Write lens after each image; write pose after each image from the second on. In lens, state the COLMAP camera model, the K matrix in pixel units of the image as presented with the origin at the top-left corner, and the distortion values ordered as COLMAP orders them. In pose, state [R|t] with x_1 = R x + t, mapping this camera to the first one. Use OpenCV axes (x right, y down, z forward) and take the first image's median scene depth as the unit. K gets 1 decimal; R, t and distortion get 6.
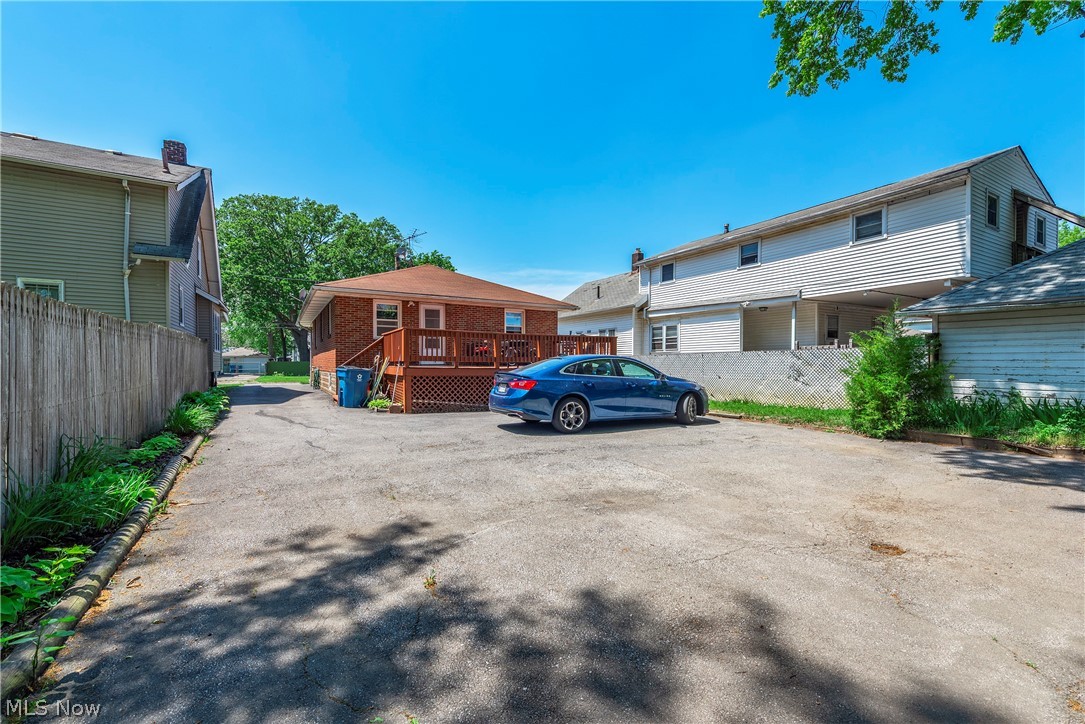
lens RADIAL K [[453.0, 0, 542.5], [0, 453.0, 362.0], [0, 0, 1]] dist [0.015077, 0.000005]
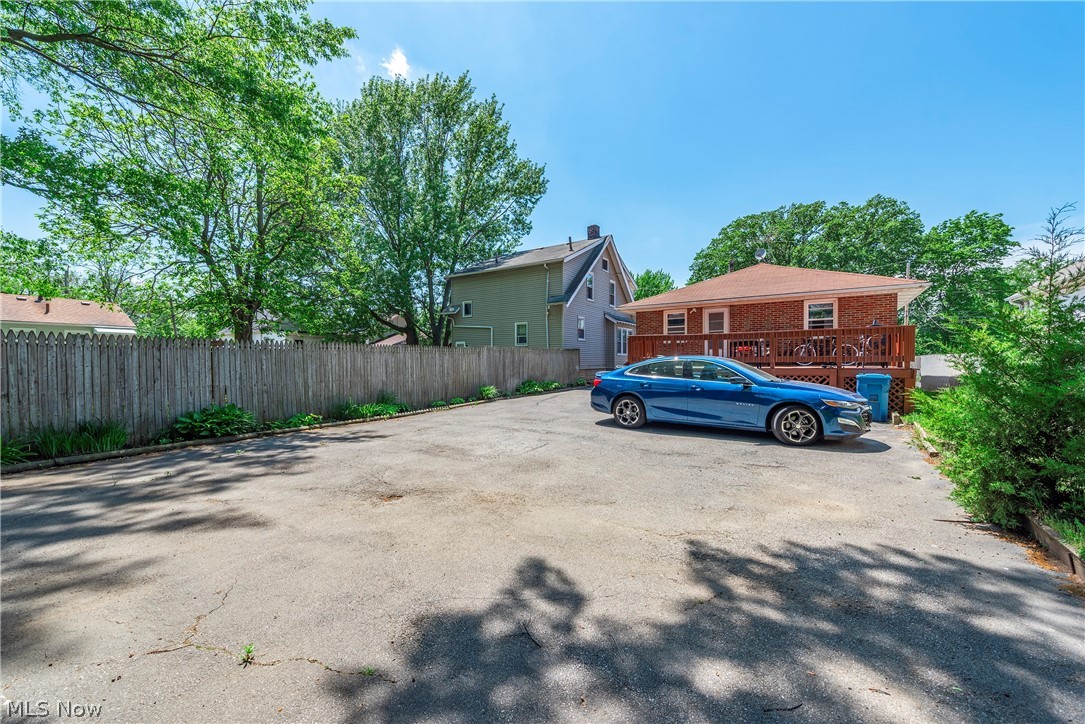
lens RADIAL K [[426.1, 0, 541.4], [0, 426.1, 367.0], [0, 0, 1]] dist [-0.003517, -0.000352]
pose [[0.430077, 0.009450, -0.902743, 0.630240], [0.009045, 0.999850, 0.014776, -0.007556], [0.902747, -0.014520, 0.429927, 0.244142]]
